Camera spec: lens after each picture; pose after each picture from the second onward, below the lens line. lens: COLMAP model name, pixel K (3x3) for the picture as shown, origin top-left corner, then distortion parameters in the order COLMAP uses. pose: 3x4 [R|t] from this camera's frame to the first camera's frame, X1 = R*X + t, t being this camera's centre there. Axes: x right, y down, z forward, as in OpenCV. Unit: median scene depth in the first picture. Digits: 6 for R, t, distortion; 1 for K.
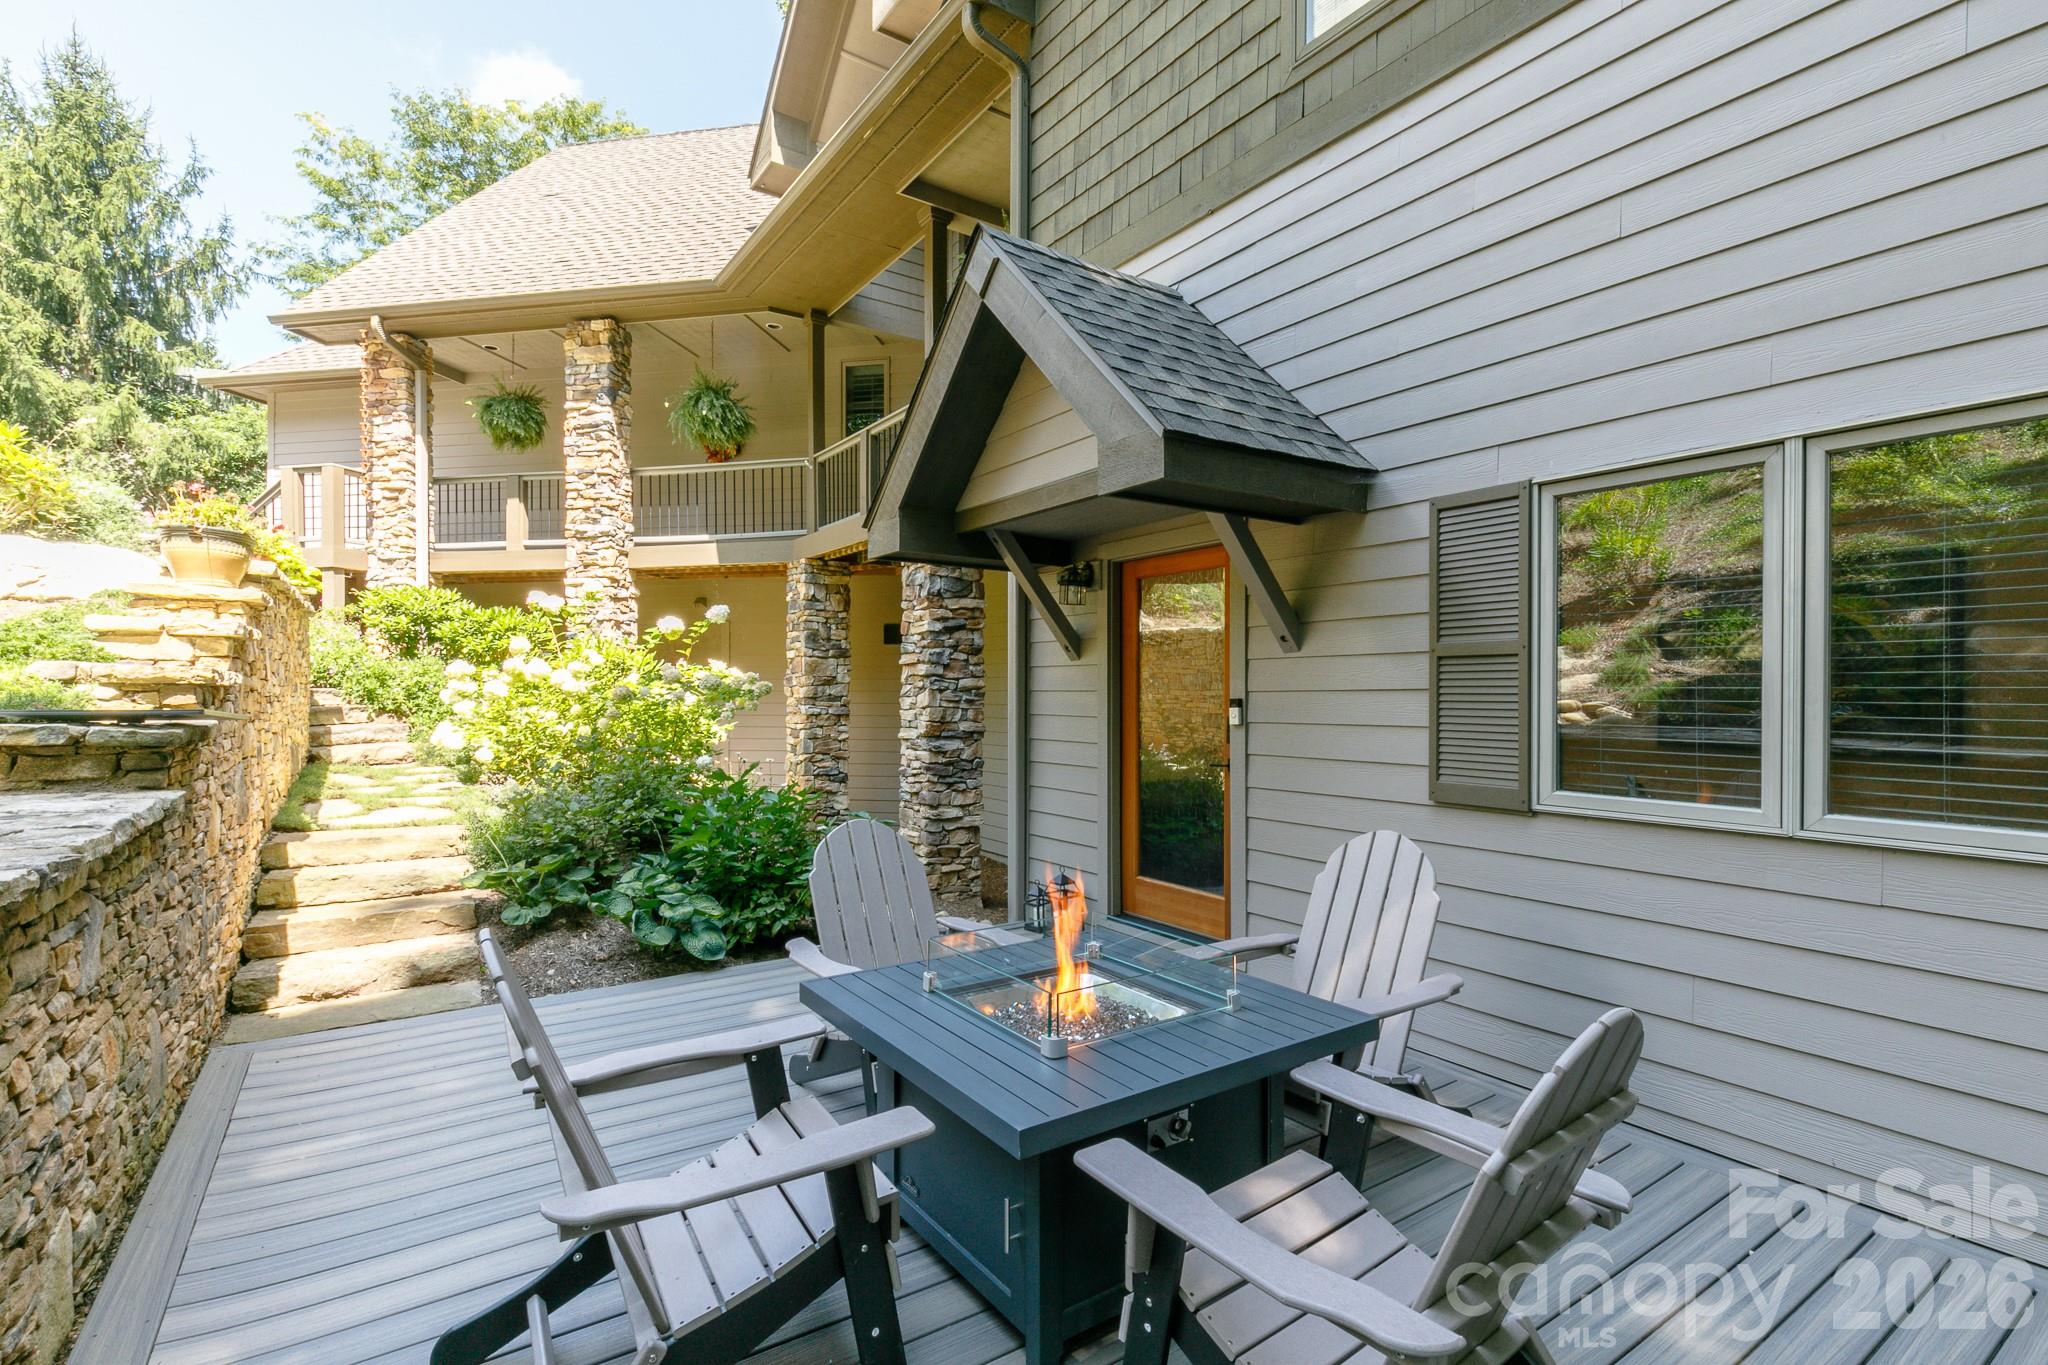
lens RADIAL K [[934.7, 0, 1028.5], [0, 934.7, 693.8], [0, 0, 1]] dist [0.004985, -0.001016]
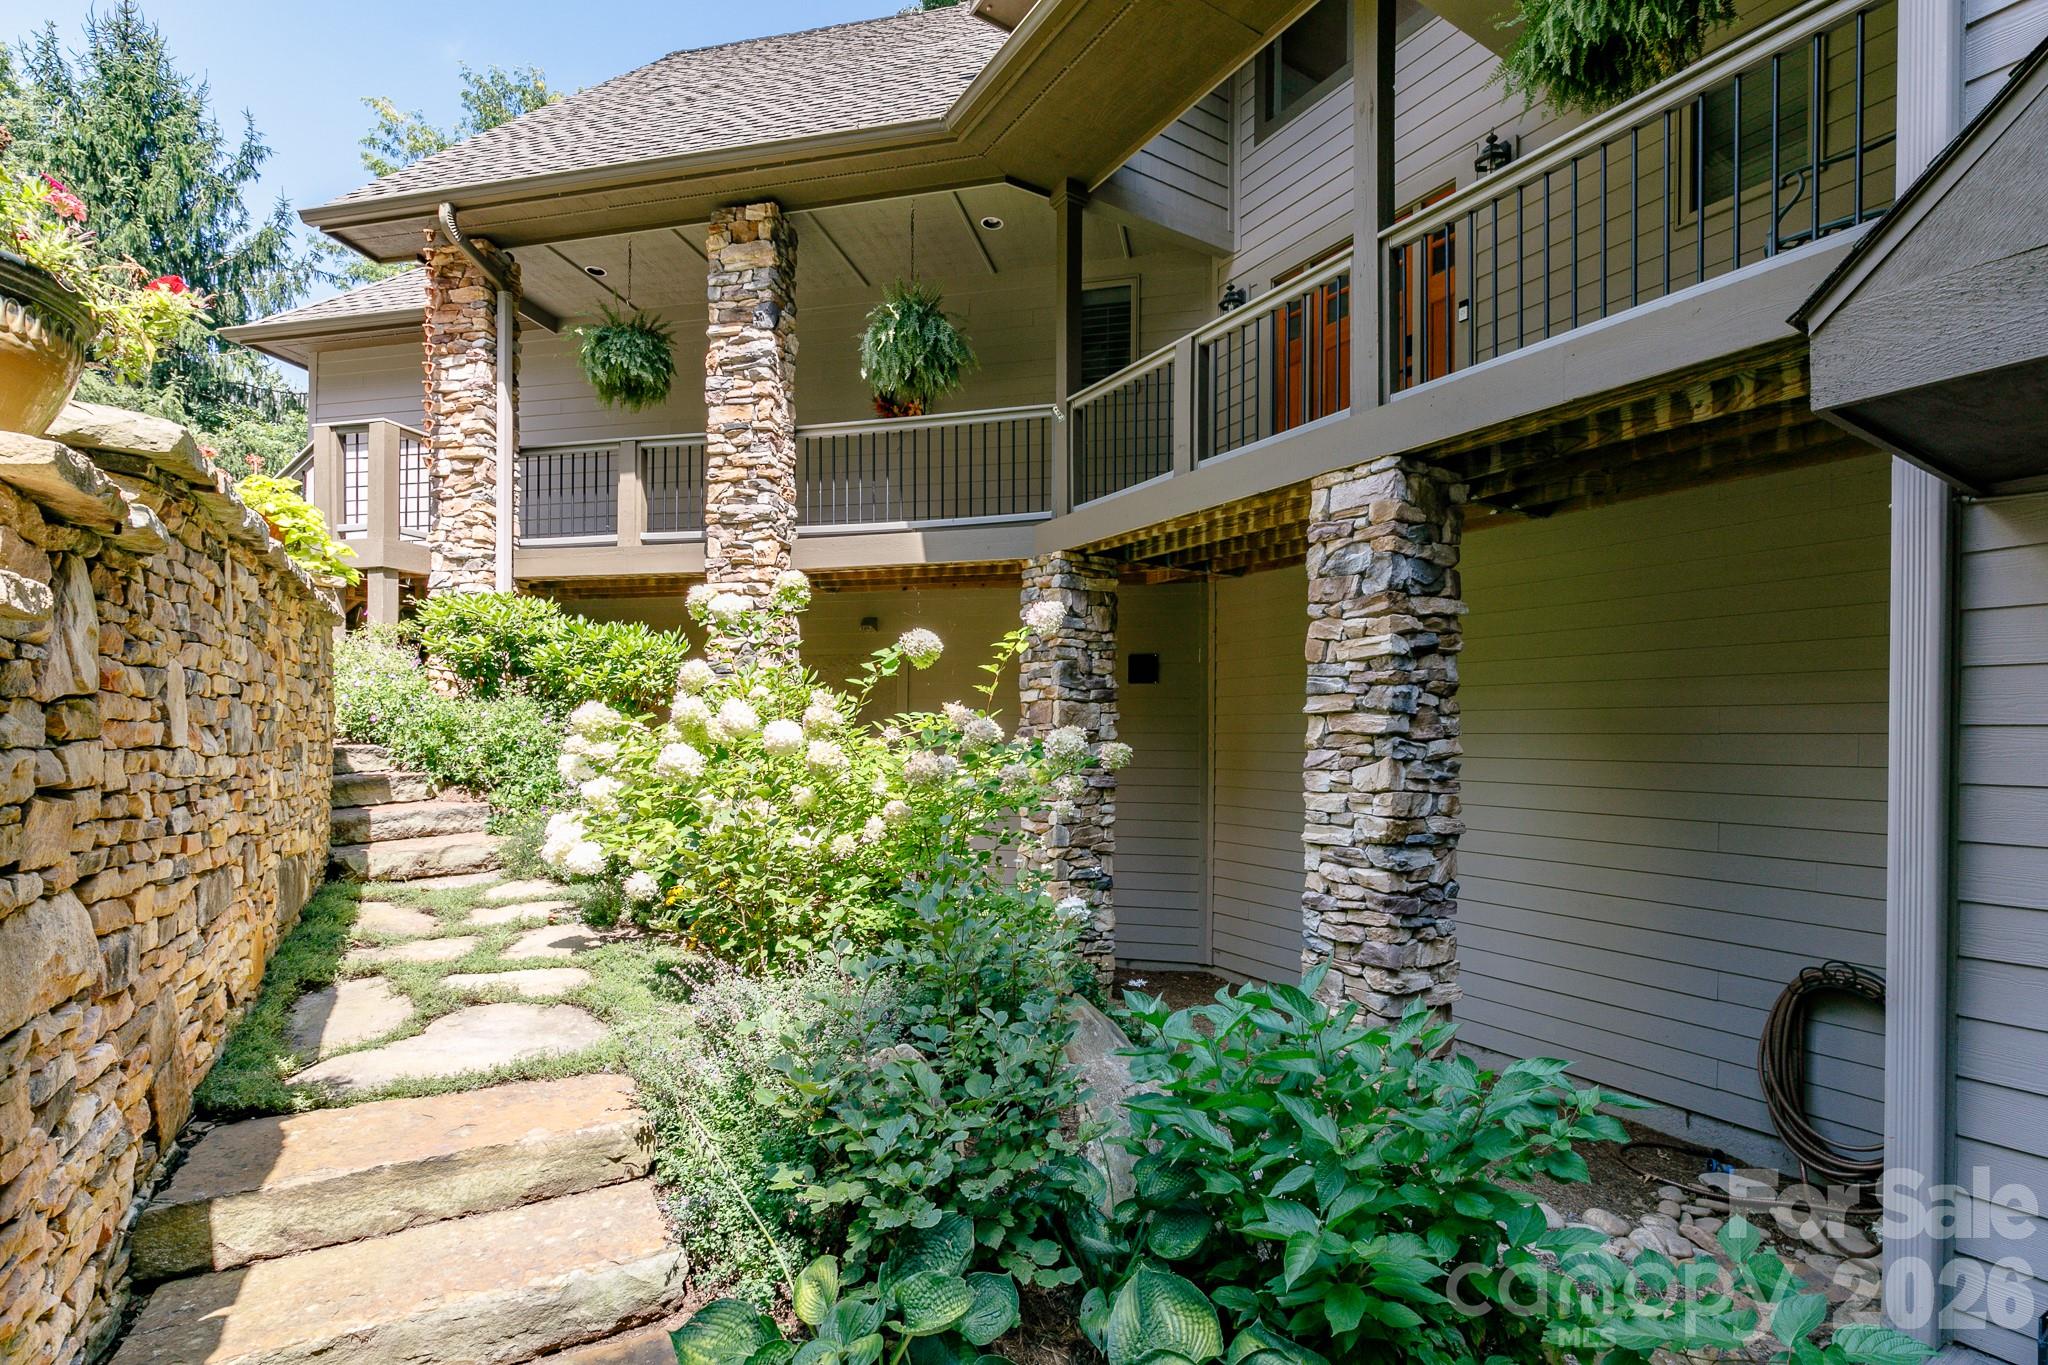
lens RADIAL K [[934.7, 0, 986.8], [0, 934.7, 734.5], [0, 0, 1]] dist [0.004985, -0.001016]
pose [[0.996985, 0.008917, -0.077079, -0.236241], [-0.009435, 0.999935, -0.006365, -0.010772], [0.077018, 0.007073, 0.997005, 0.336219]]
